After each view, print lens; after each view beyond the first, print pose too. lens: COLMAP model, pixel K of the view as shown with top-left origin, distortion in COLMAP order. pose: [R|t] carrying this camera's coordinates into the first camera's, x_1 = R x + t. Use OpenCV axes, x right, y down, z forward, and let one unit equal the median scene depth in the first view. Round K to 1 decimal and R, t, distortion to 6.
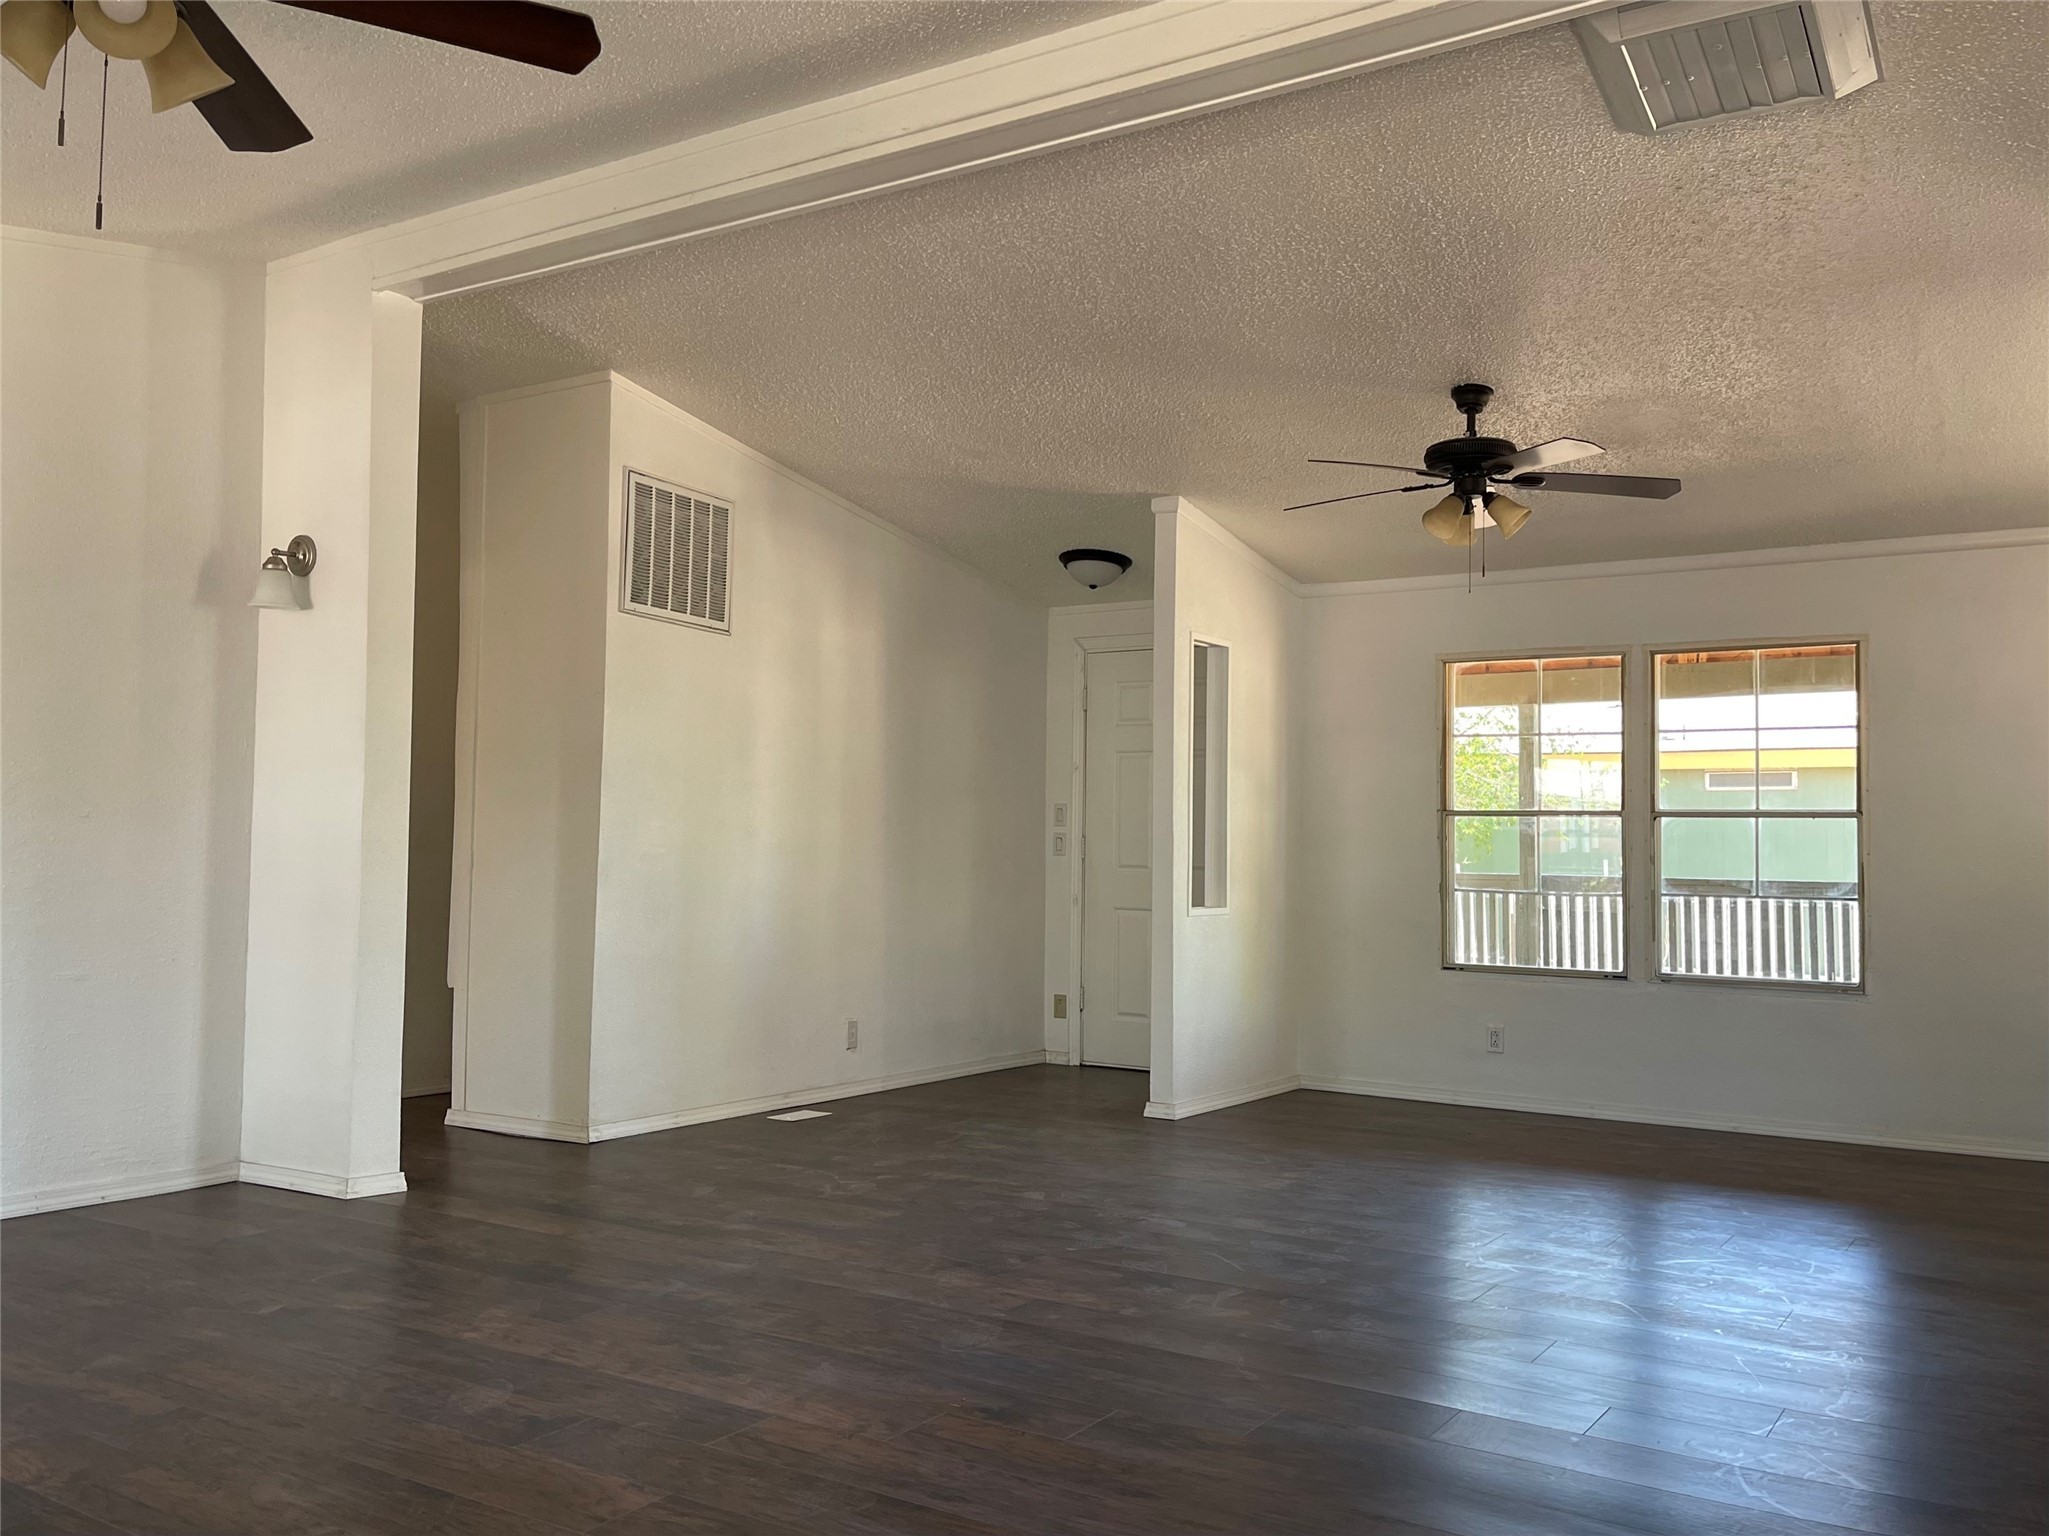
lens RADIAL K [[1667.6, 0, 1020.2], [0, 1667.6, 770.7], [0, 0, 1]] dist [0.071457, -0.087241]
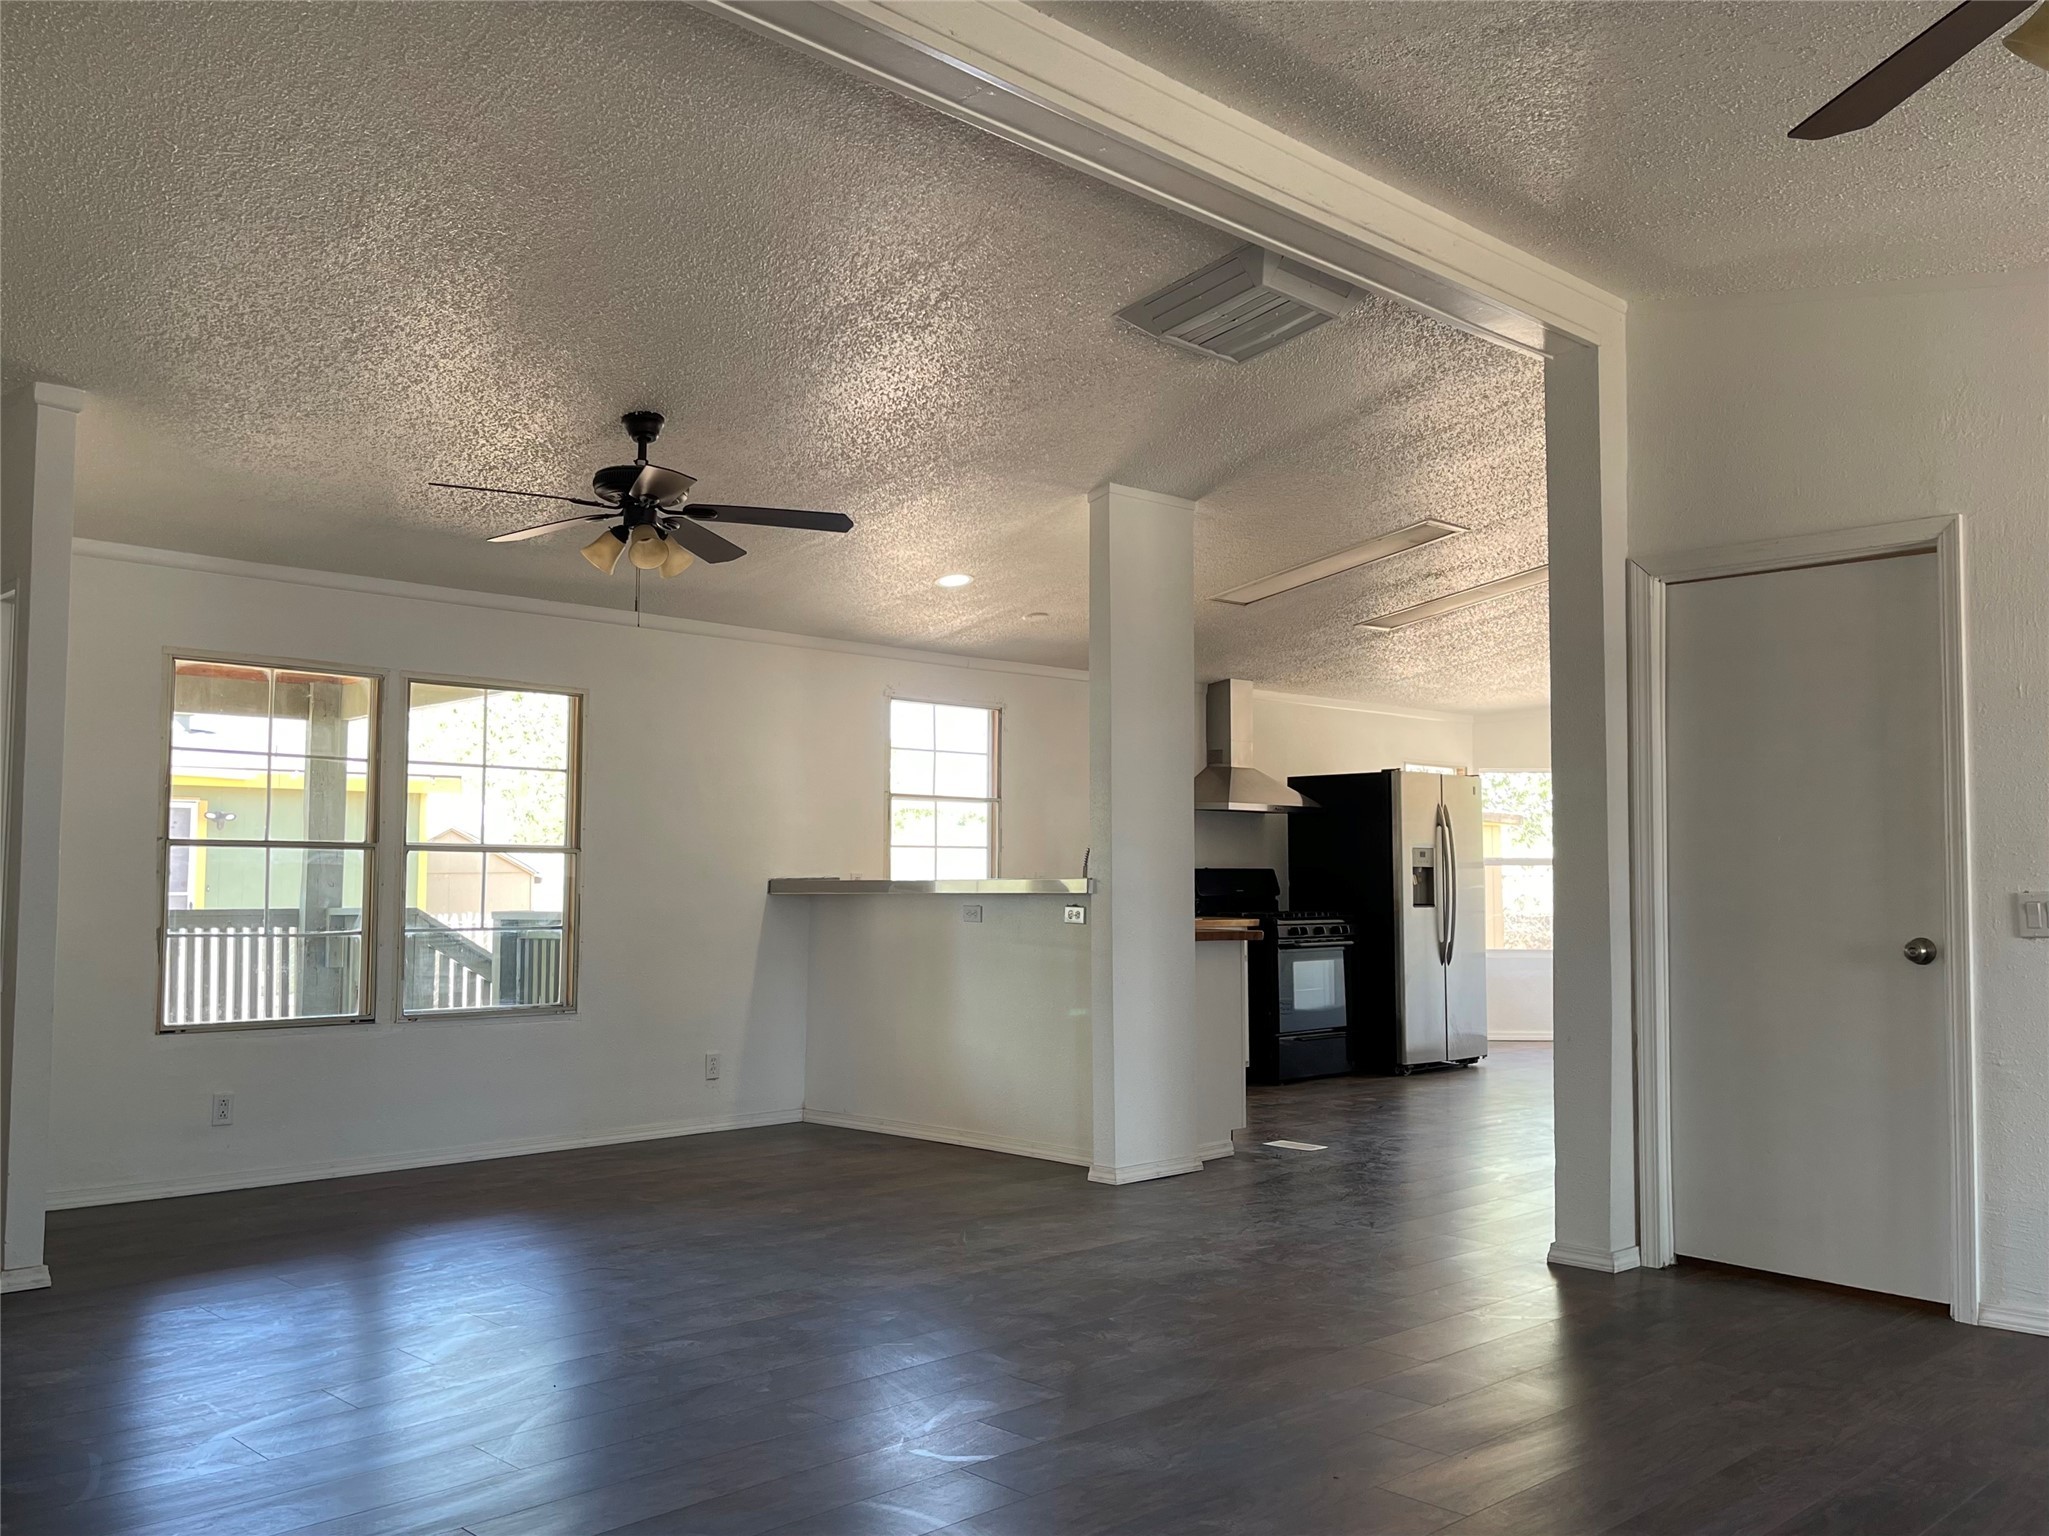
lens RADIAL K [[1667.6, 0, 1020.2], [0, 1667.6, 770.7], [0, 0, 1]] dist [0.071457, -0.087241]
pose [[0.249170, 0.052065, 0.967059, -0.467205], [-0.050312, 0.997901, -0.040762, 0.003530], [-0.967152, -0.038498, 0.251266, 0.415296]]
